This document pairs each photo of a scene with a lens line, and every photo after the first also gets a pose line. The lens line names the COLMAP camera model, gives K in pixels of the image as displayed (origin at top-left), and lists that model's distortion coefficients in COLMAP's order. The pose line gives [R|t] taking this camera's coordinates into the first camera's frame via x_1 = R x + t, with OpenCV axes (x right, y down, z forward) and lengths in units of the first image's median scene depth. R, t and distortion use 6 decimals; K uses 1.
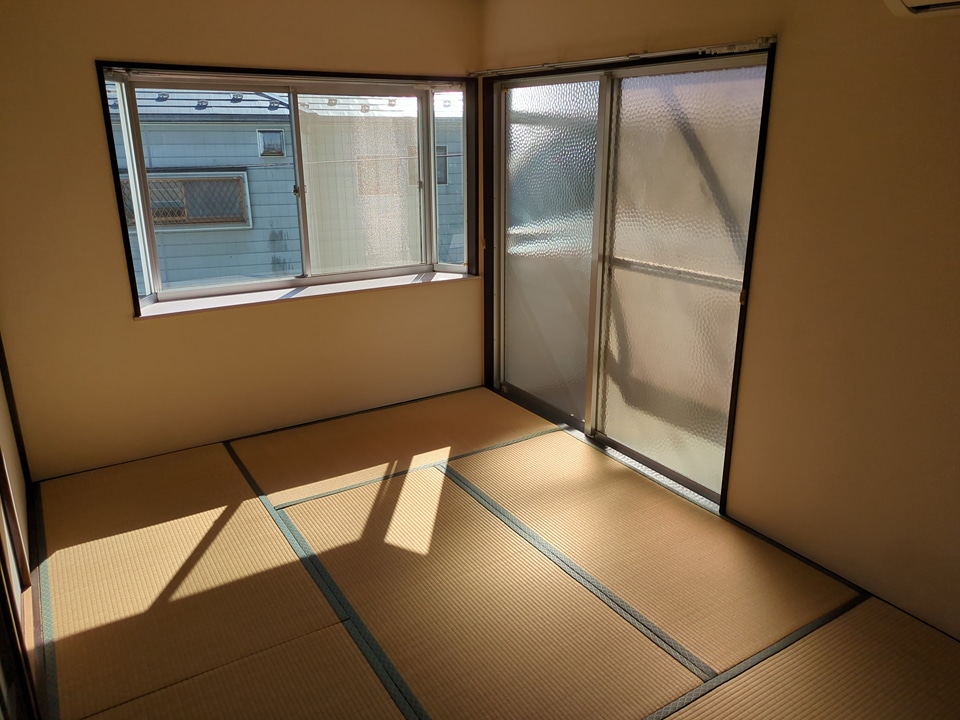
lens RADIAL K [[715.4, 0, 486.0], [0, 715.4, 356.7], [0, 0, 1]] dist [0.060398, -0.045096]
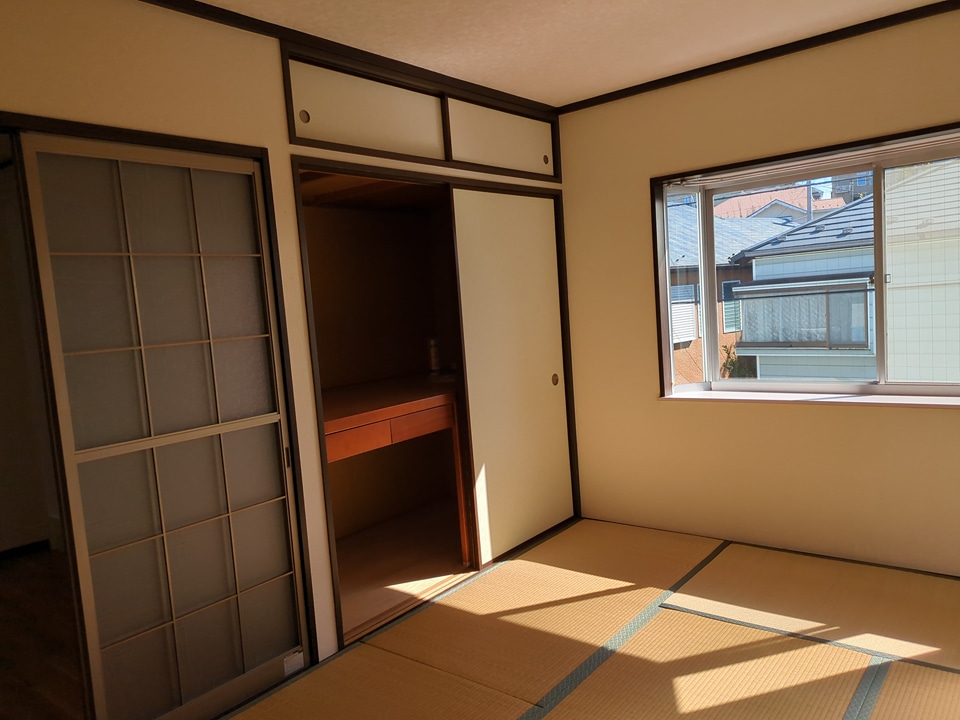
lens RADIAL K [[715.4, 0, 486.0], [0, 715.4, 356.7], [0, 0, 1]] dist [0.060398, -0.045096]
pose [[0.329069, 0.047862, -0.943092, 0.461628], [-0.219573, 0.975219, -0.027122, -0.025848], [0.918423, 0.216003, 0.331424, 0.378659]]
